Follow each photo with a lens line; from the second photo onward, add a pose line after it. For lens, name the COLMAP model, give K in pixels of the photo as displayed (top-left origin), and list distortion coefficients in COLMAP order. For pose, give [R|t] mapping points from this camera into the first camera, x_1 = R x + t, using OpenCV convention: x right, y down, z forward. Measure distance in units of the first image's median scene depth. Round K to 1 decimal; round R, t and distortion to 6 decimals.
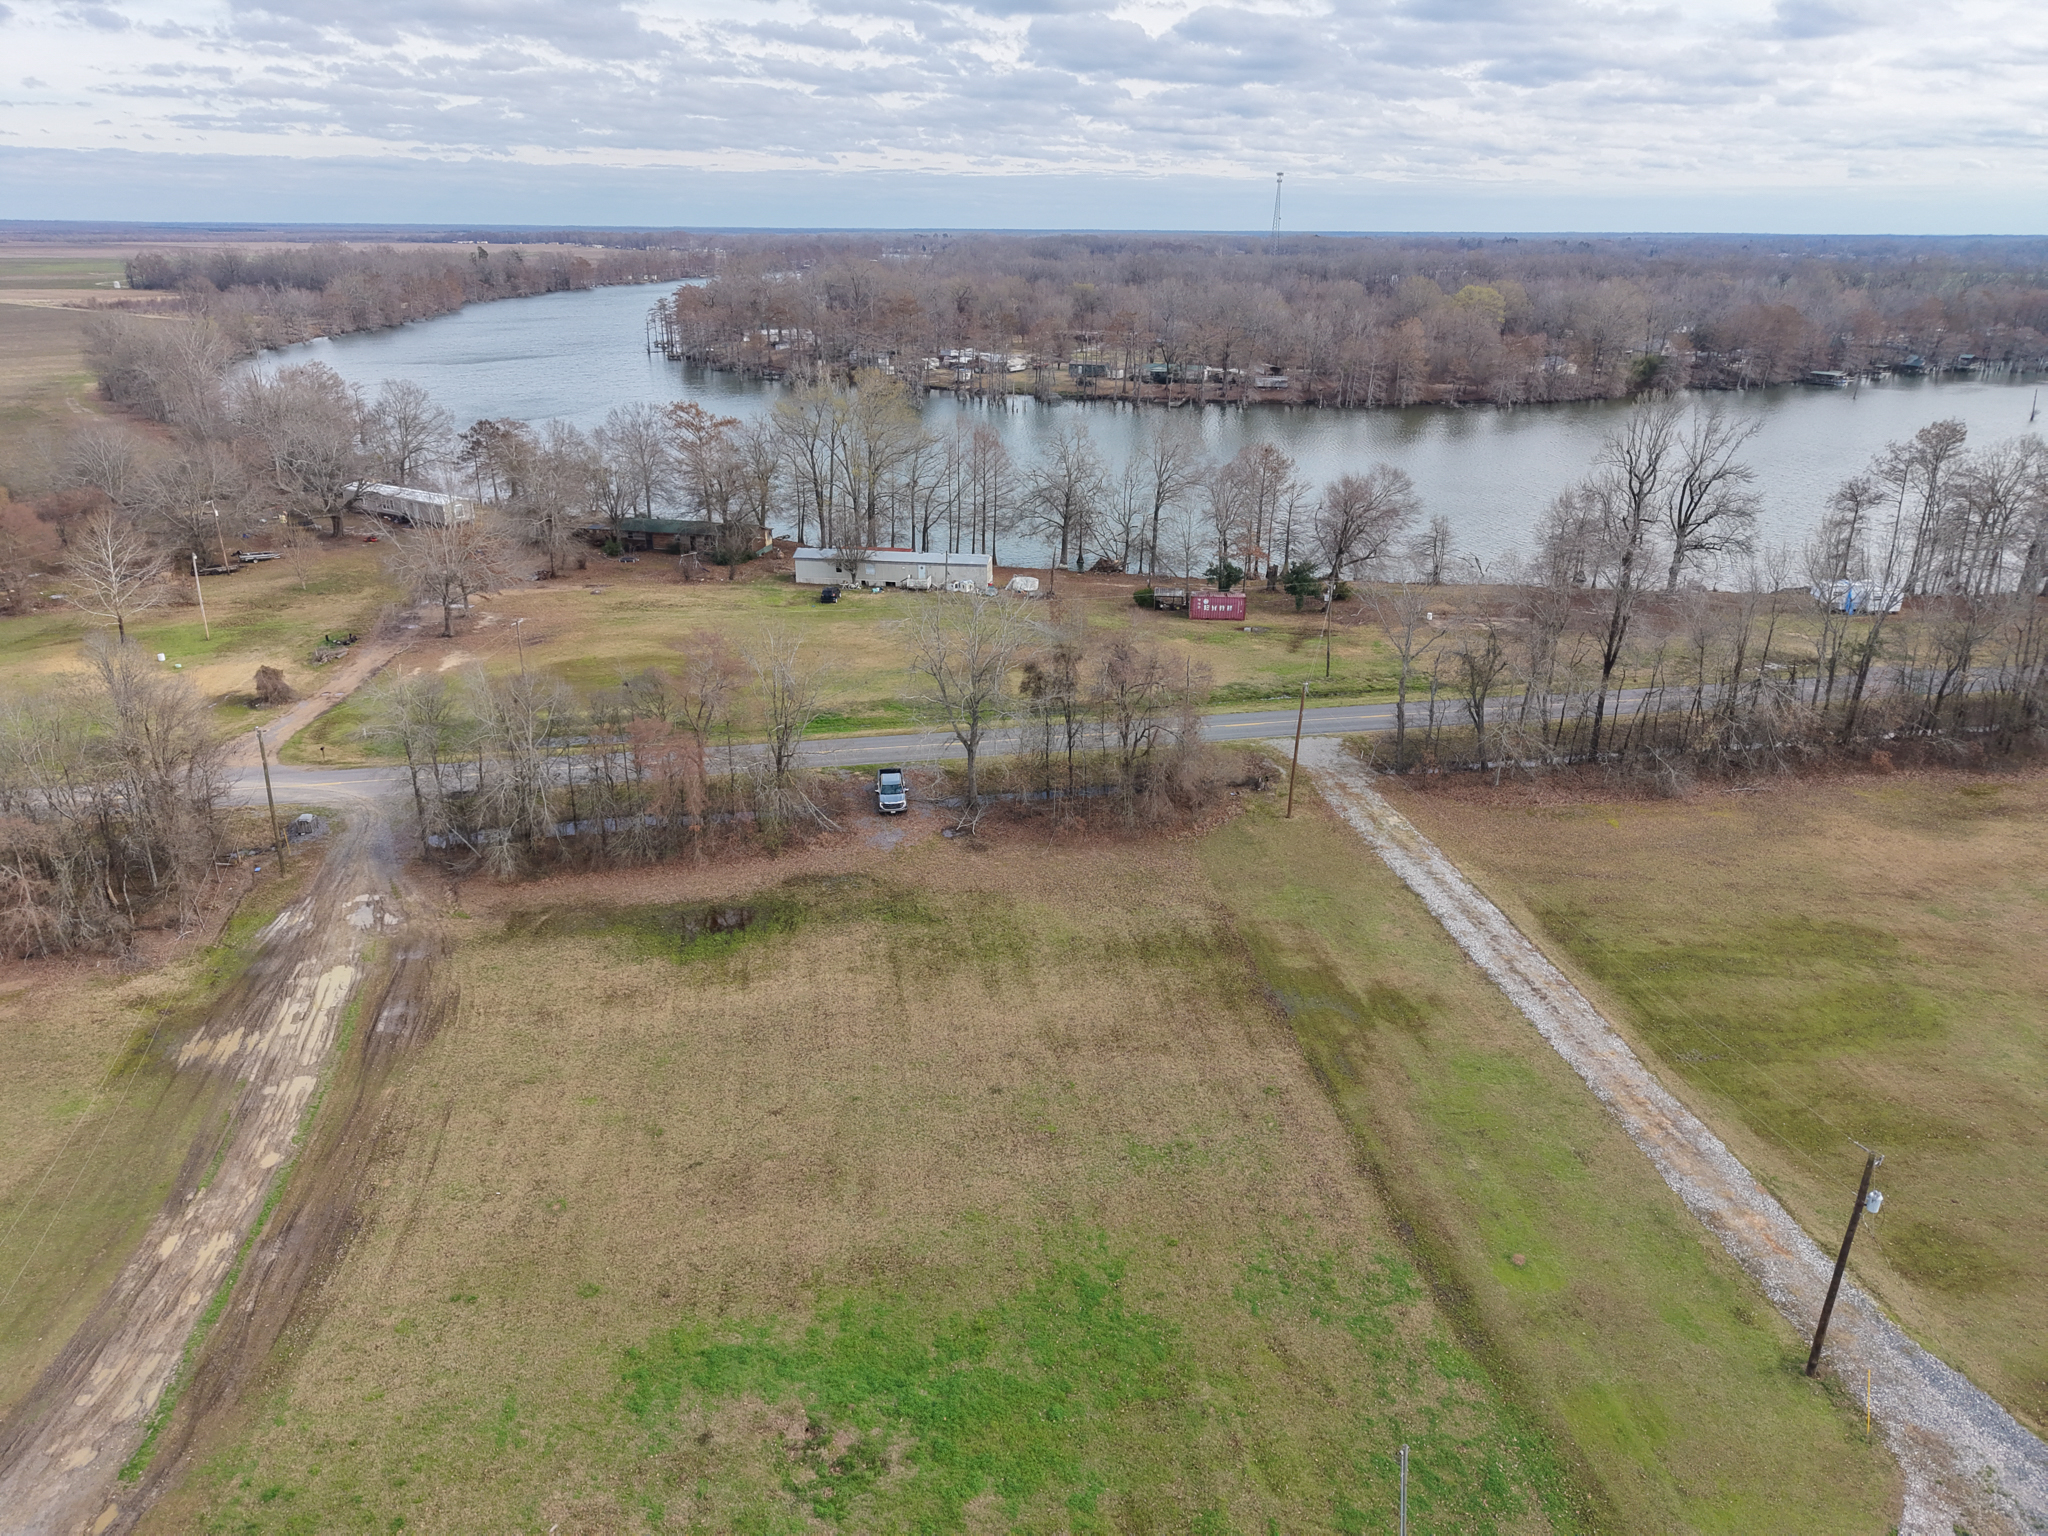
lens RADIAL K [[1371.3, 0, 1024.0], [0, 1371.3, 768.0], [0, 0, 1]] dist [0.034223, -0.032176]
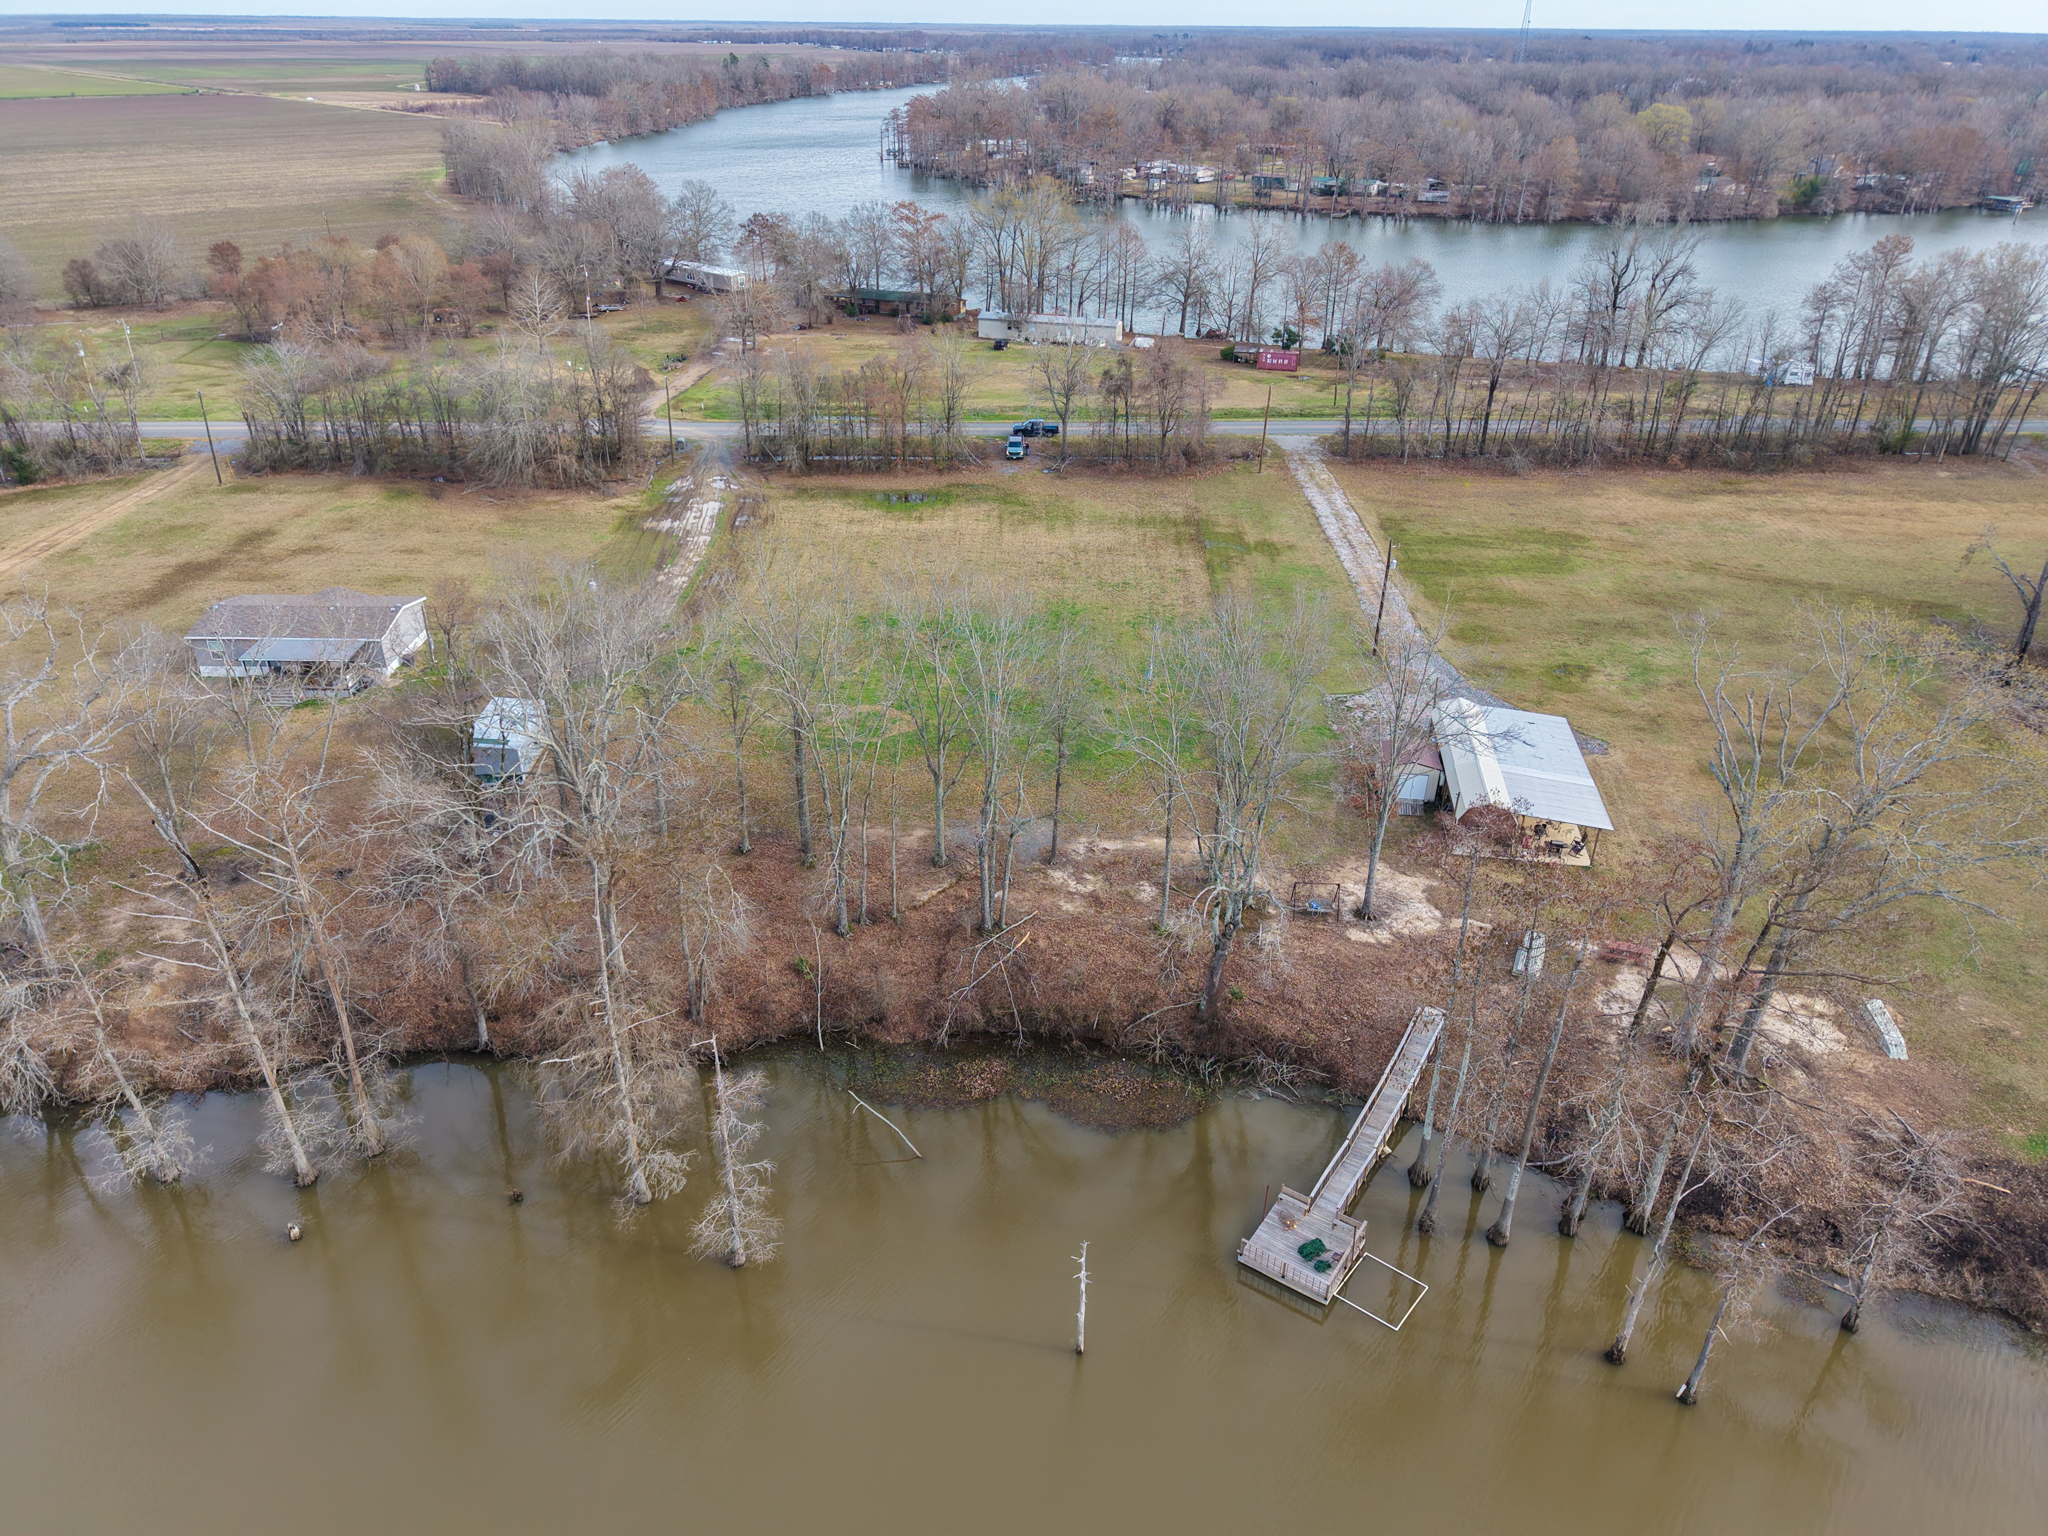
lens RADIAL K [[1371.3, 0, 1024.0], [0, 1371.3, 768.0], [0, 0, 1]] dist [0.034223, -0.032176]
pose [[0.987128, 0.077524, -0.139888, 0.105898], [-0.060144, 0.990401, 0.124456, 0.118481], [0.148194, -0.114441, 0.982315, -0.401368]]
